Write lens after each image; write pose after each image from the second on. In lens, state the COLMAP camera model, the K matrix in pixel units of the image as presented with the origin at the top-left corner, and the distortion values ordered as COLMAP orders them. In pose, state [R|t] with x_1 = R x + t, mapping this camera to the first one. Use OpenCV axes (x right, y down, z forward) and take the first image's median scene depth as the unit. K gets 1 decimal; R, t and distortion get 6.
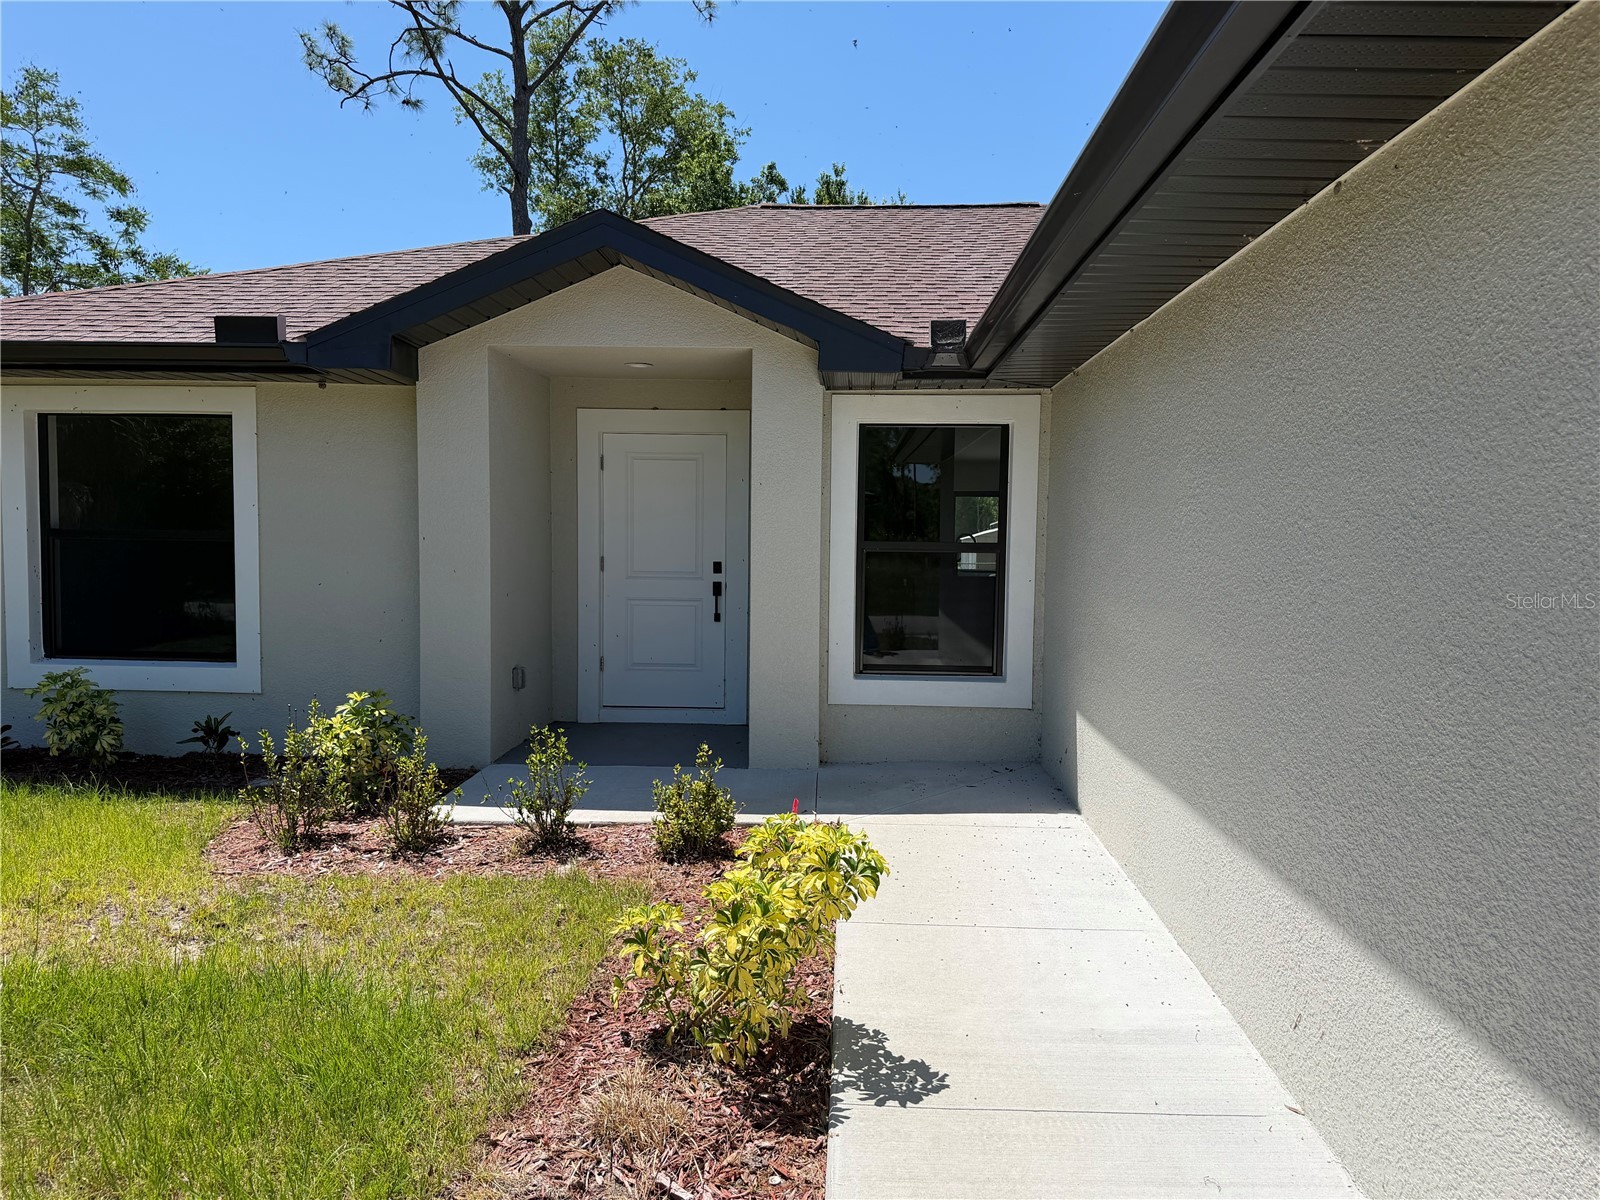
lens RADIAL K [[1118.2, 0, 784.0], [0, 1118.2, 606.2], [0, 0, 1]] dist [0.078318, -0.073557]
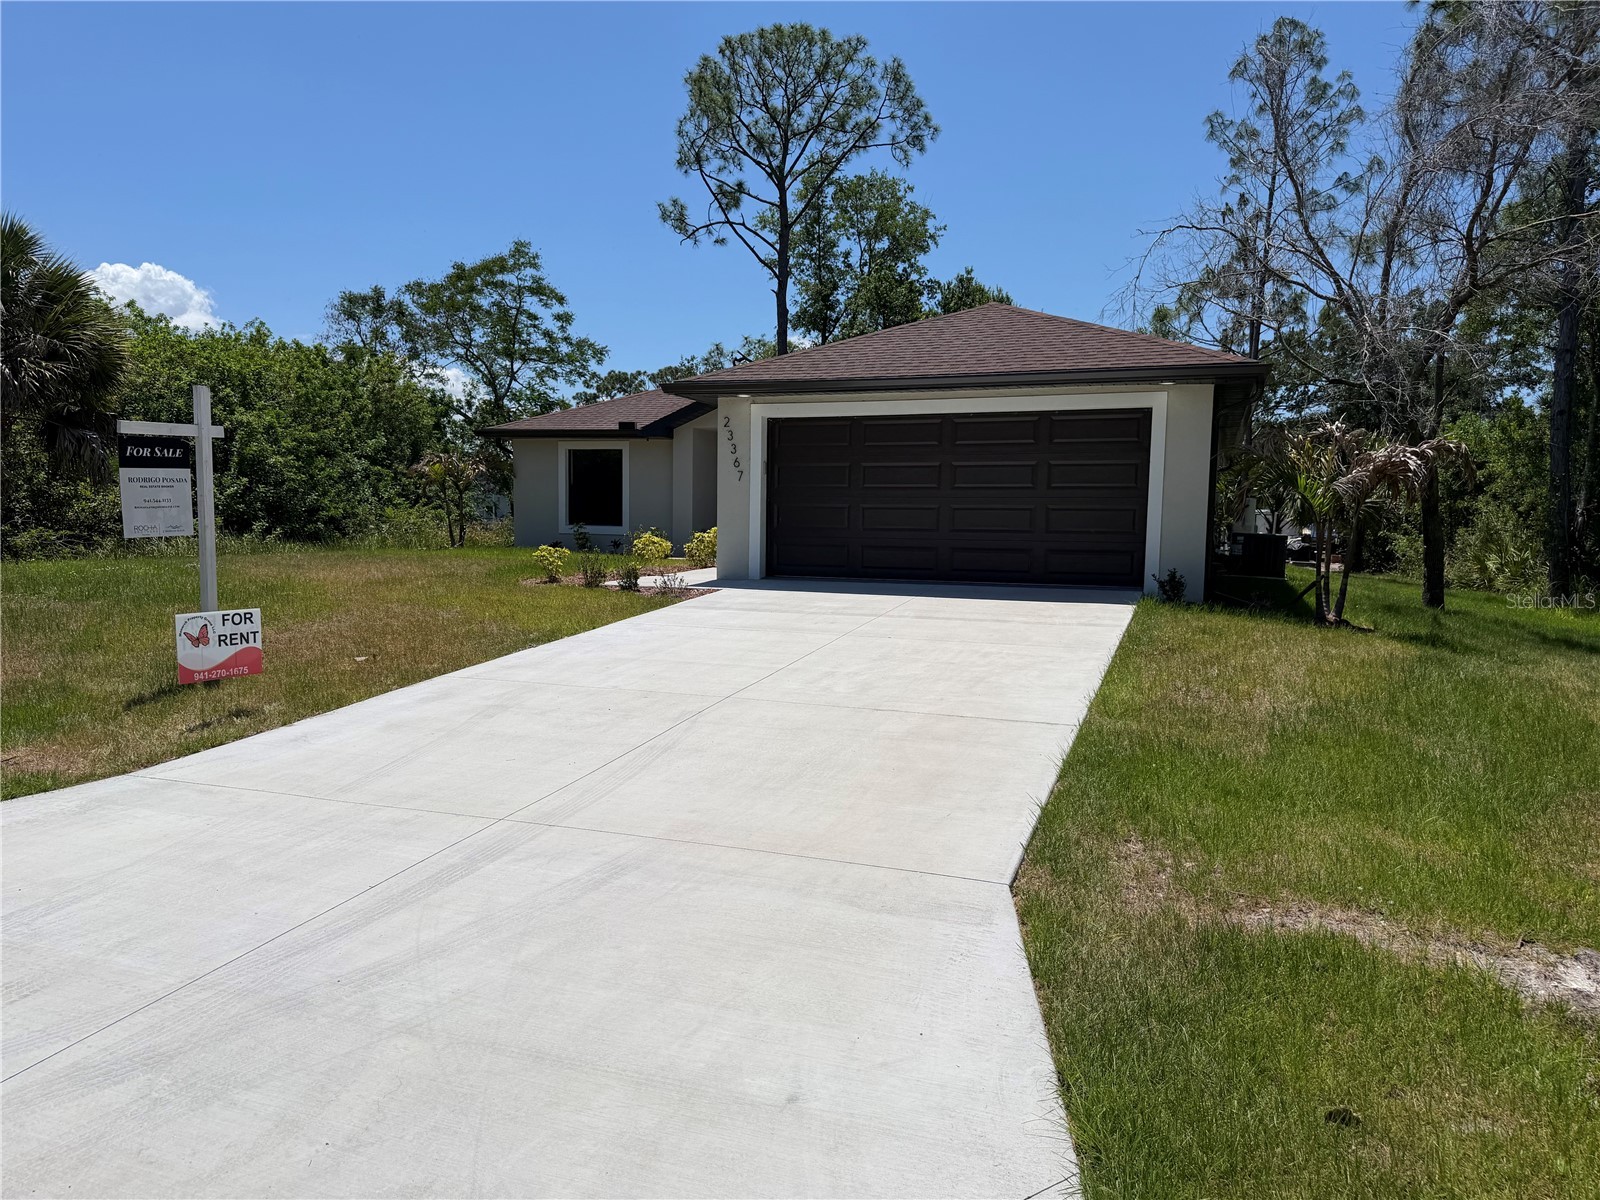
lens RADIAL K [[1103.2, 0, 797.7], [0, 1103.2, 661.8], [0, 0, 1]] dist [0.084059, -0.128416]
pose [[0.959403, 0.038811, -0.279356, 0.245407], [-0.023659, 0.998070, 0.057410, 0.066433], [0.281045, -0.048470, 0.958470, -0.523060]]
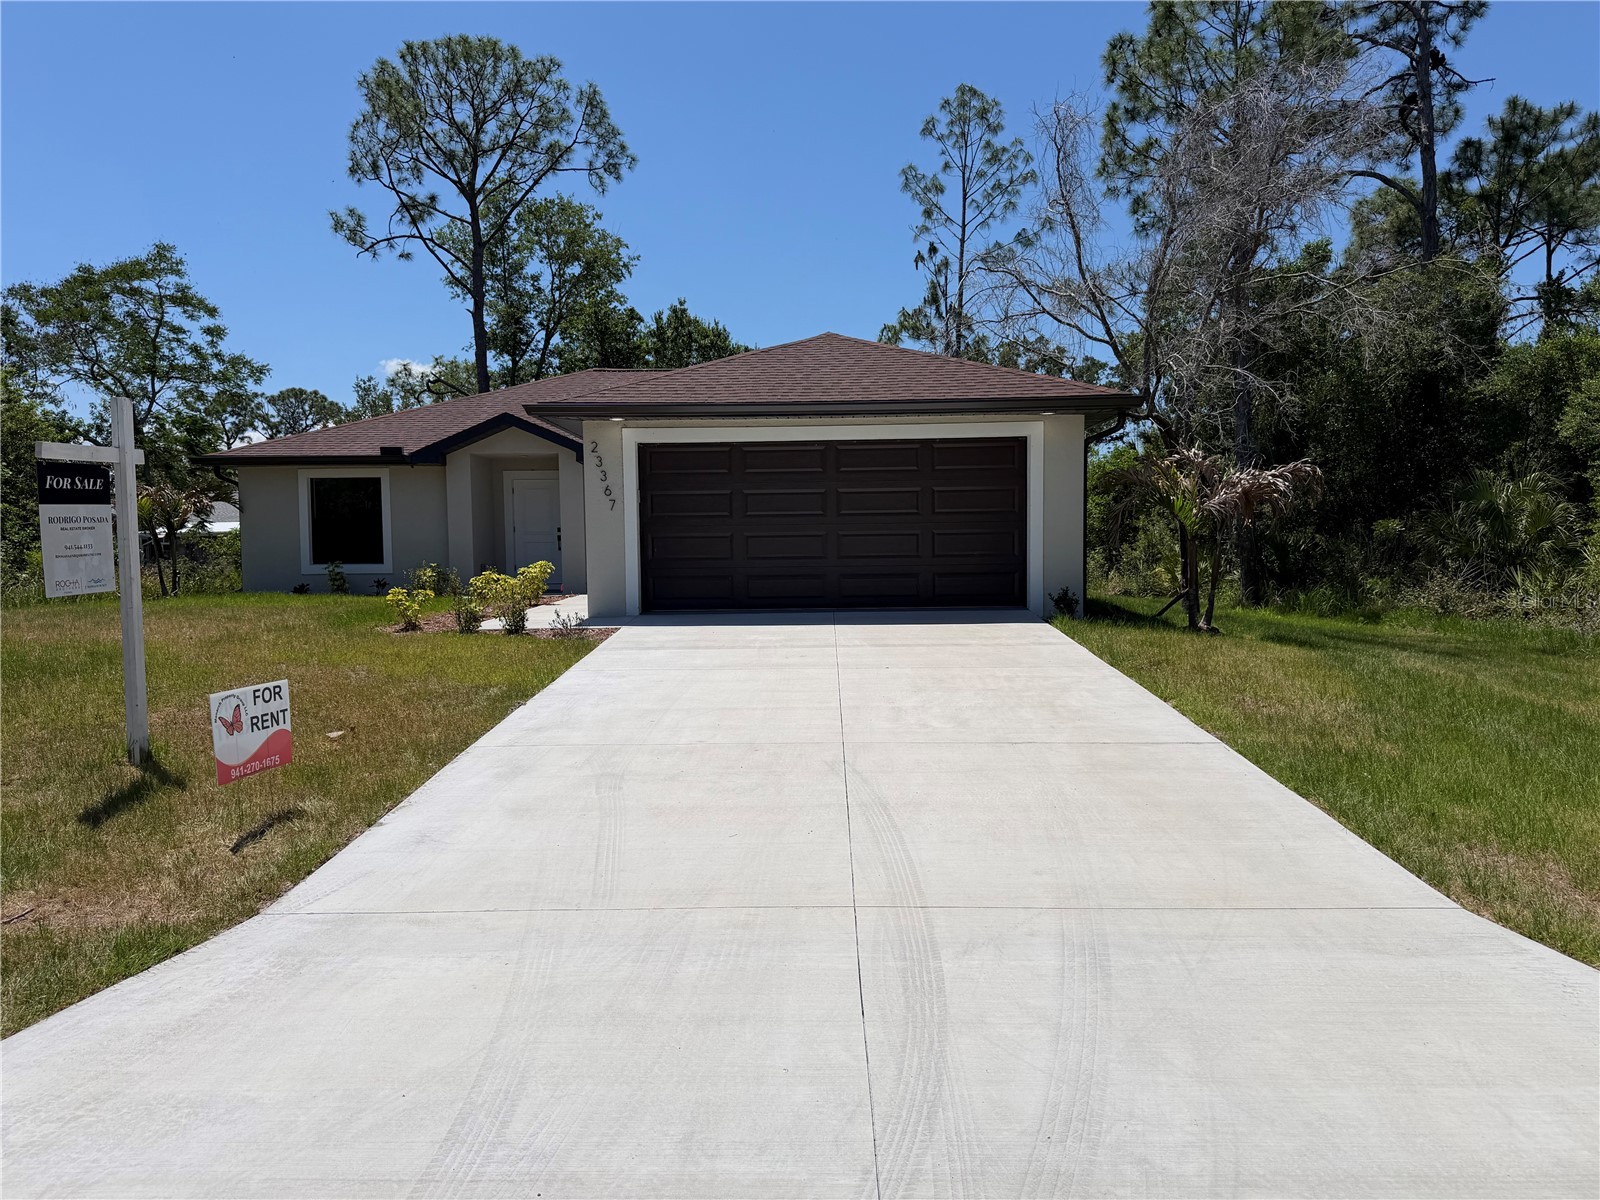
lens RADIAL K [[1107.4, 0, 805.2], [0, 1107.4, 659.8], [0, 0, 1]] dist [0.040882, -0.063665]
pose [[0.998701, -0.026680, 0.043416, 0.124776], [0.025374, 0.999217, 0.030358, 0.064284], [-0.044192, -0.029217, 0.998596, -0.515204]]
